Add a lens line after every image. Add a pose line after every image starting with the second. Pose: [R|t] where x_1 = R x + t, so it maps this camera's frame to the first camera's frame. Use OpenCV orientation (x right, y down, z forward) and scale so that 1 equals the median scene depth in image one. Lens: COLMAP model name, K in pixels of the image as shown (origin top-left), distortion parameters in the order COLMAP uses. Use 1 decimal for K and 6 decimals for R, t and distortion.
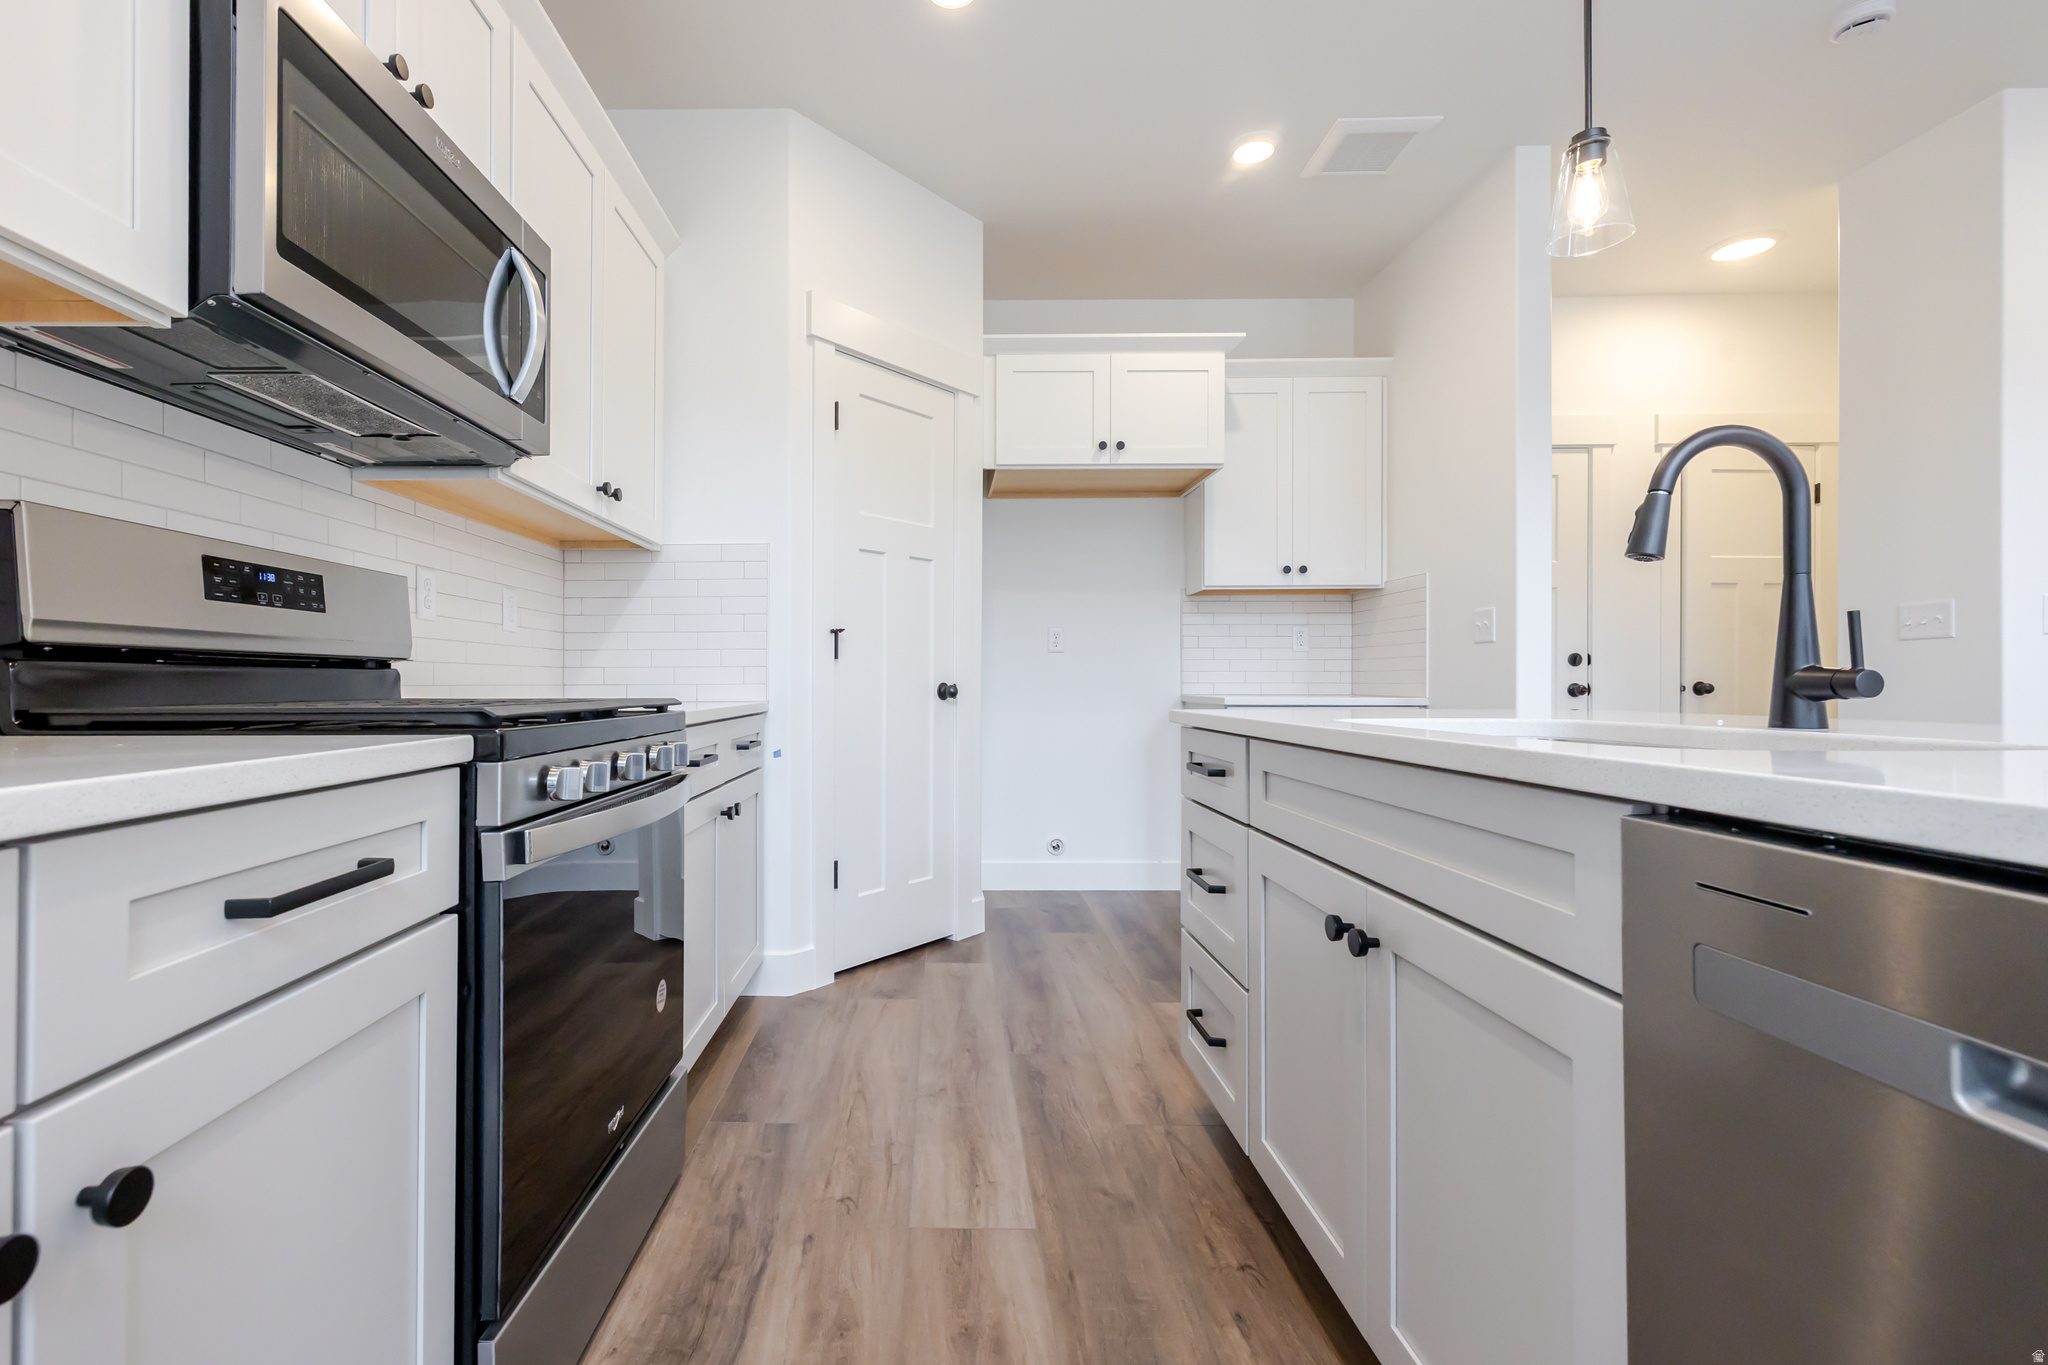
lens RADIAL K [[916.3, 0, 950.3], [0, 916.3, 660.3], [0, 0, 1]] dist [0.000210, 0.000045]
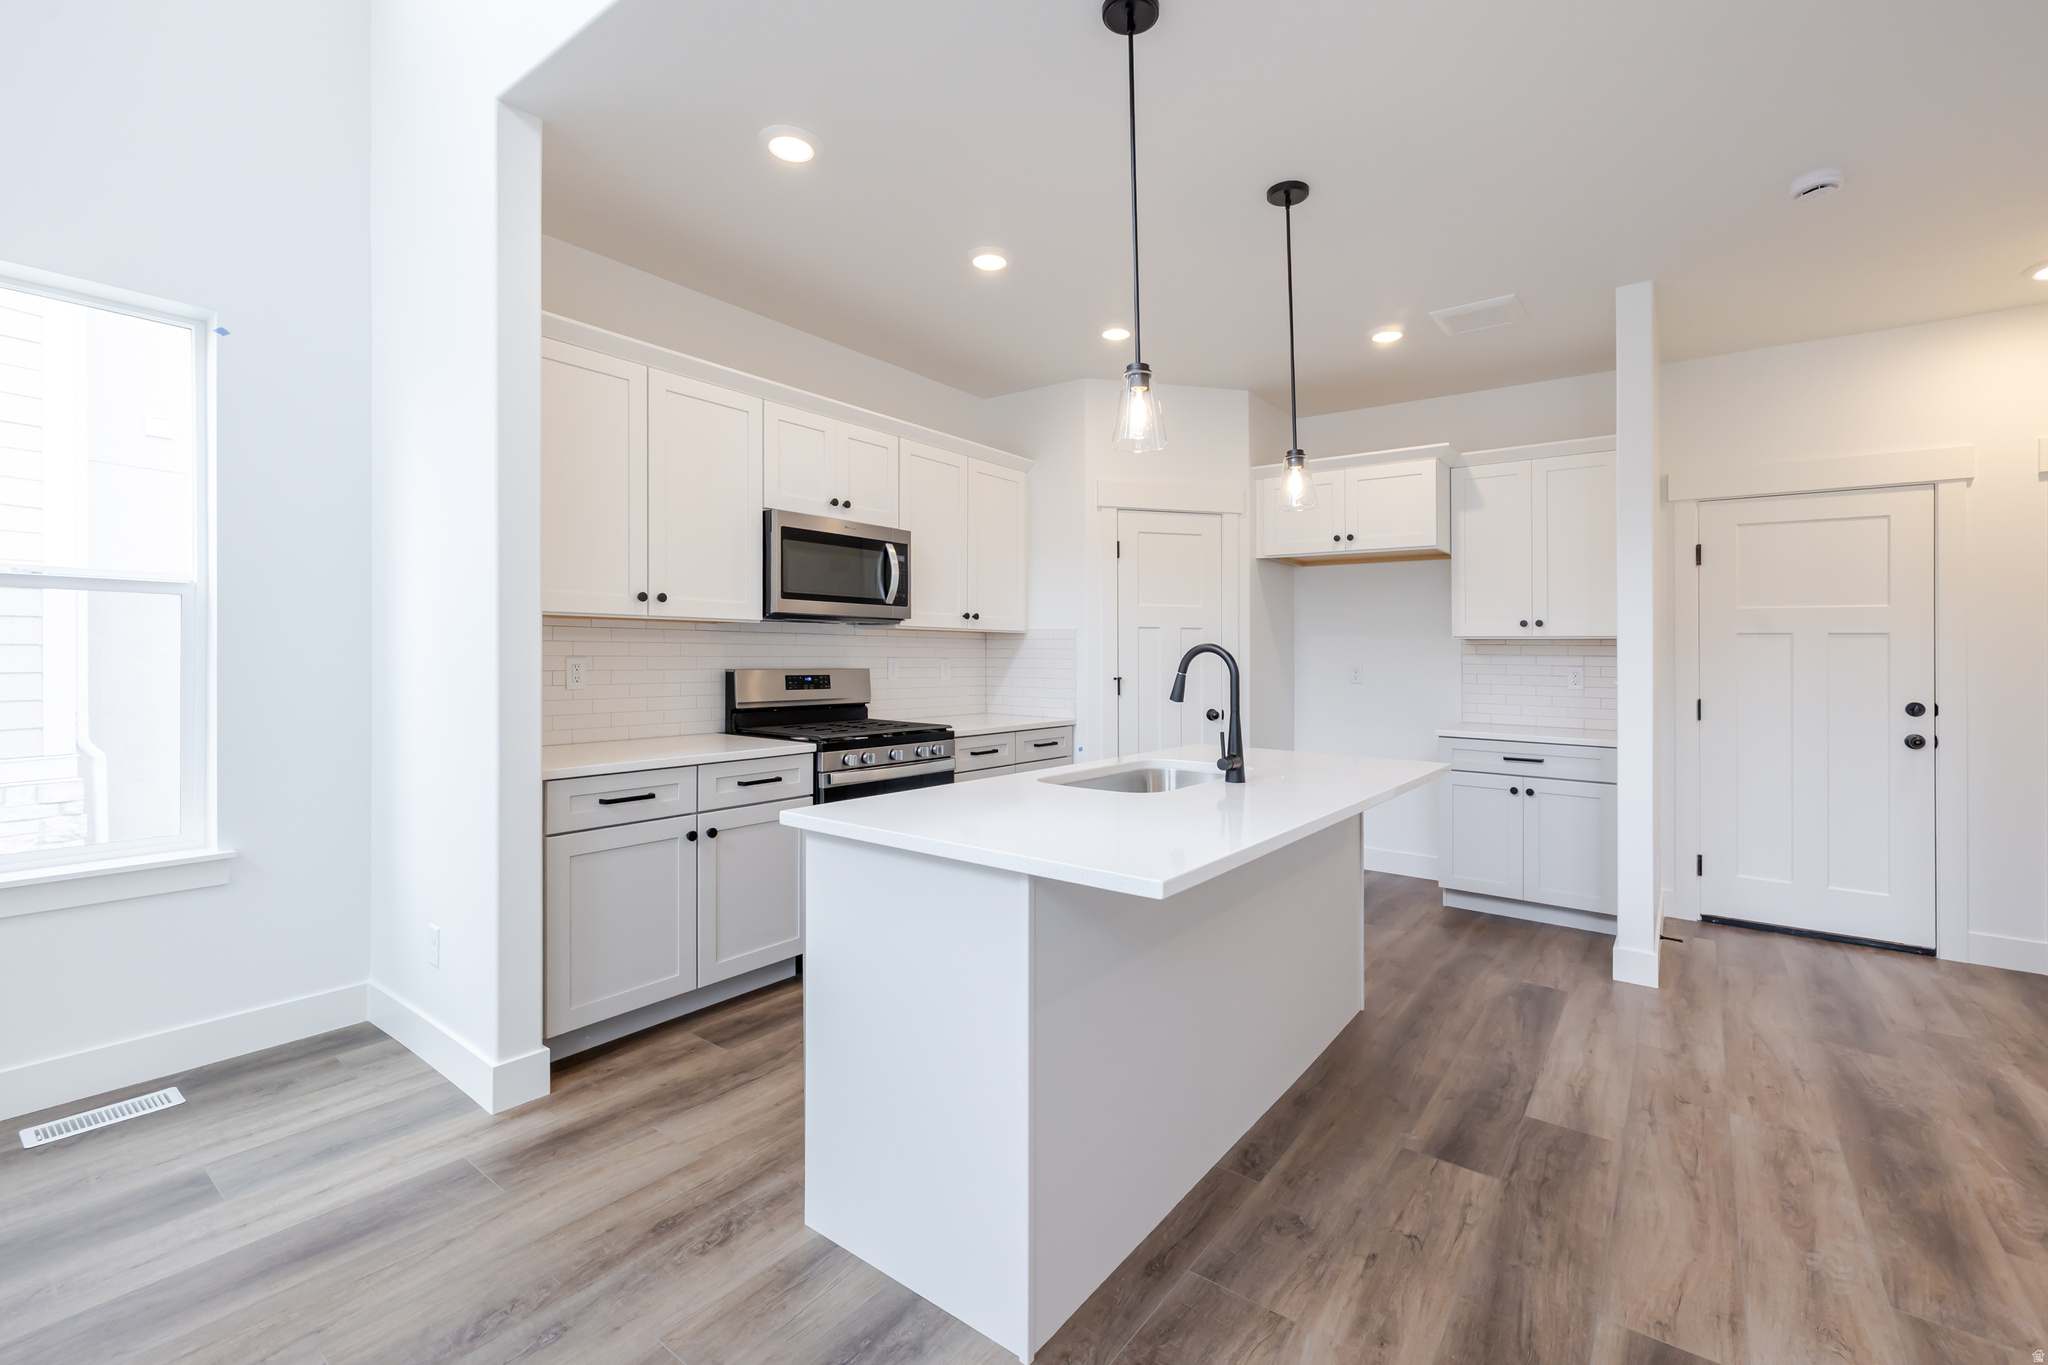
lens RADIAL K [[884.9, 0, 1030.0], [0, 884.9, 638.3], [0, 0, 1]] dist [0.001254, 0.000088]
pose [[0.803902, 0.000819, -0.594762, 0.936524], [-0.000285, 0.999999, 0.000992, -0.141734], [0.594762, -0.000628, 0.803901, -0.522667]]
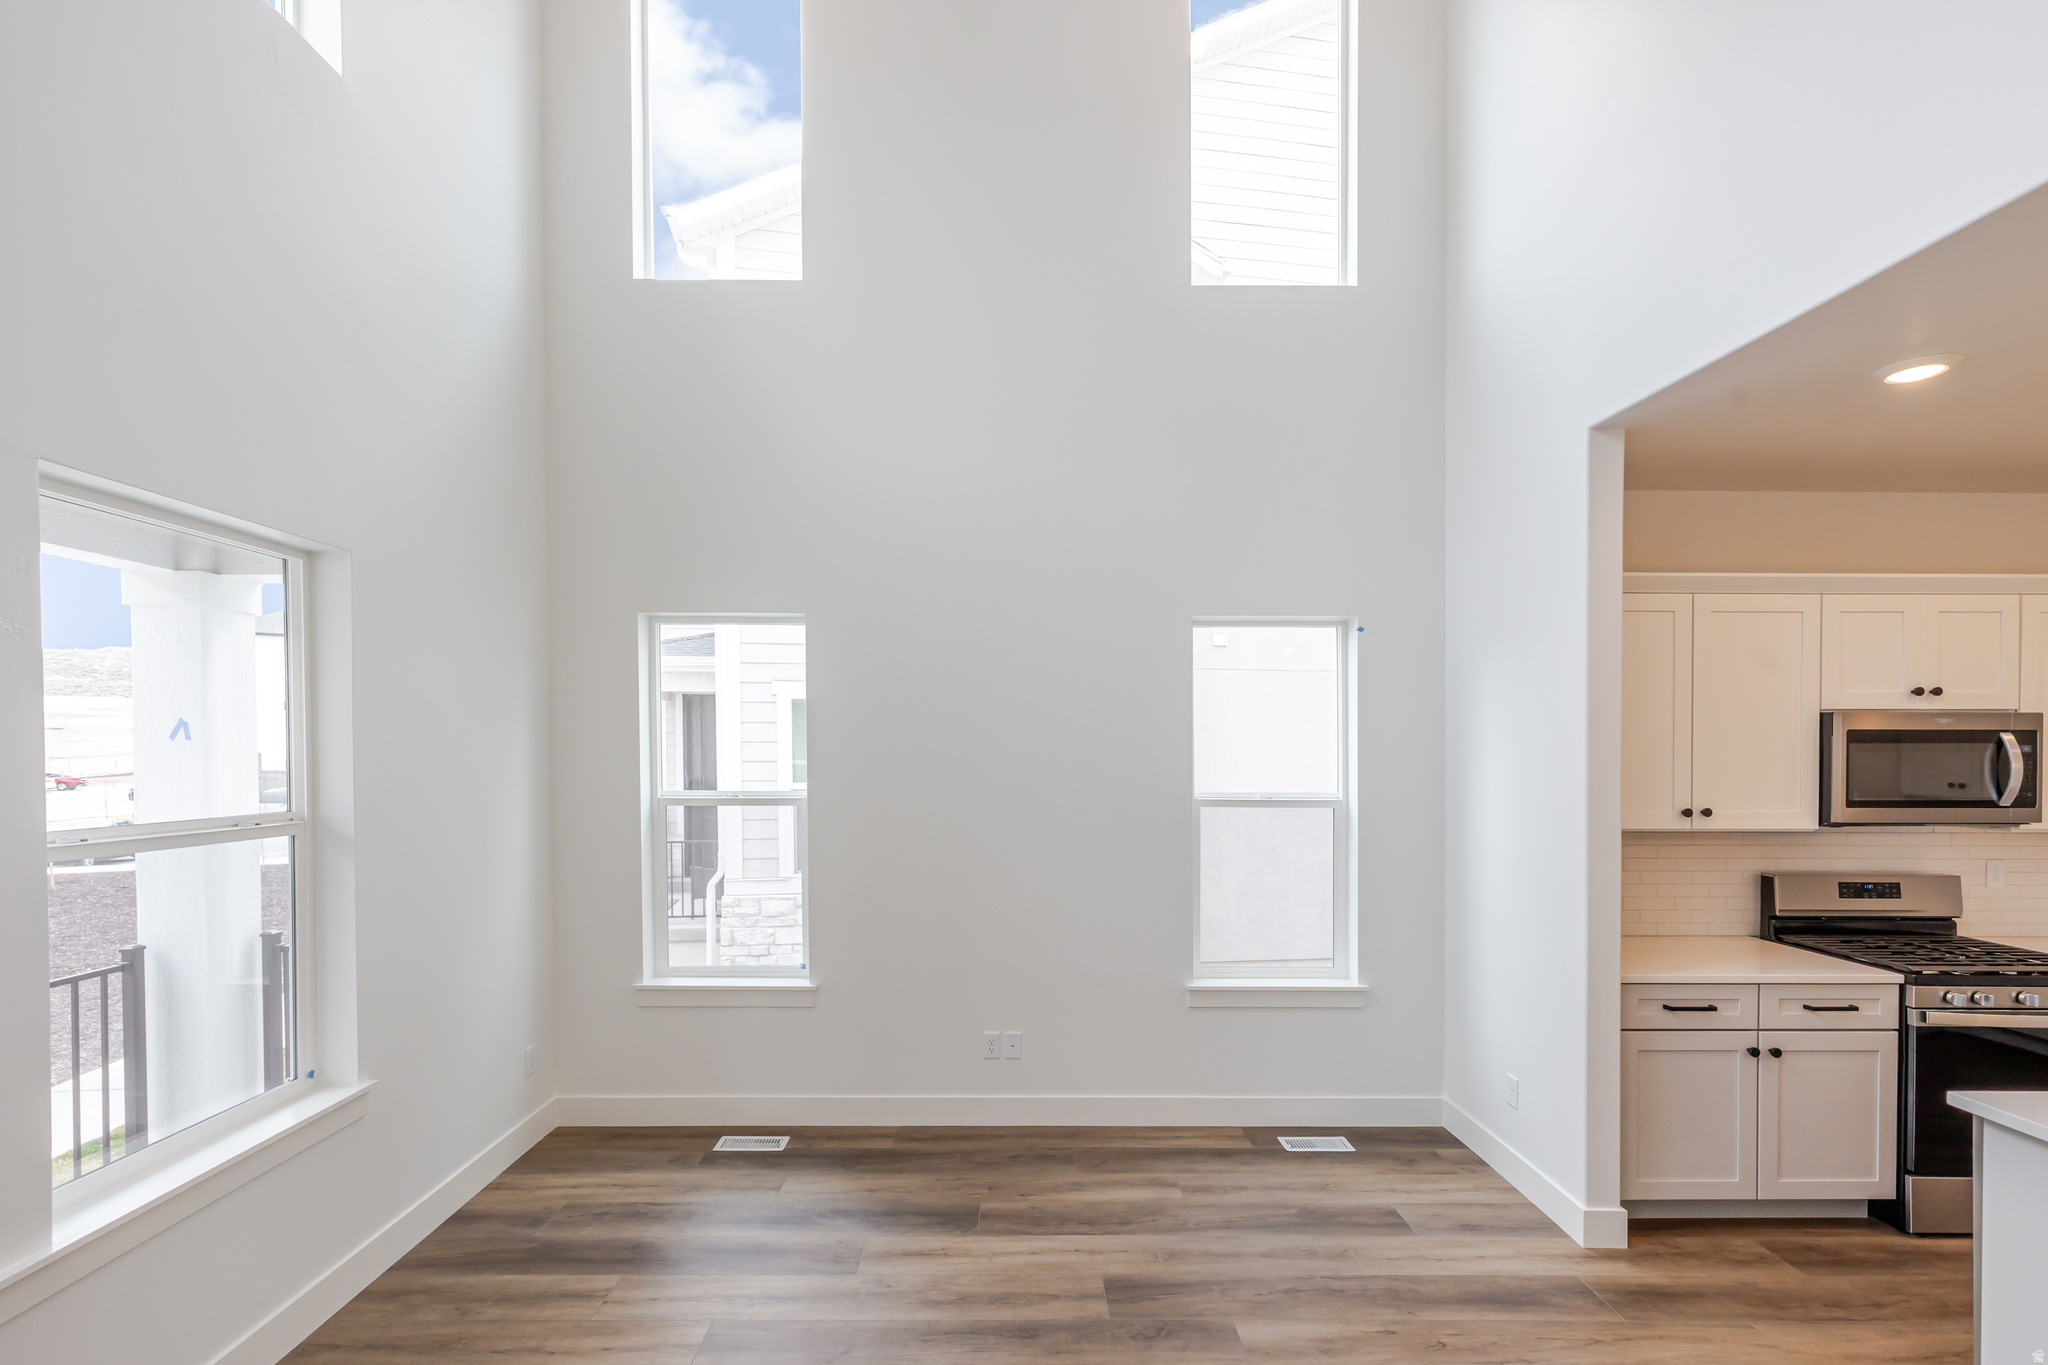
lens RADIAL K [[903.8, 0, 1008.2], [0, 903.8, 766.7], [0, 0, 1]] dist [0.001299, 0.000412]
pose [[0.016193, 0.021751, -0.999632, 1.111015], [0.013855, 0.999662, 0.021976, -0.329185], [0.999773, -0.014206, 0.015886, -0.921386]]
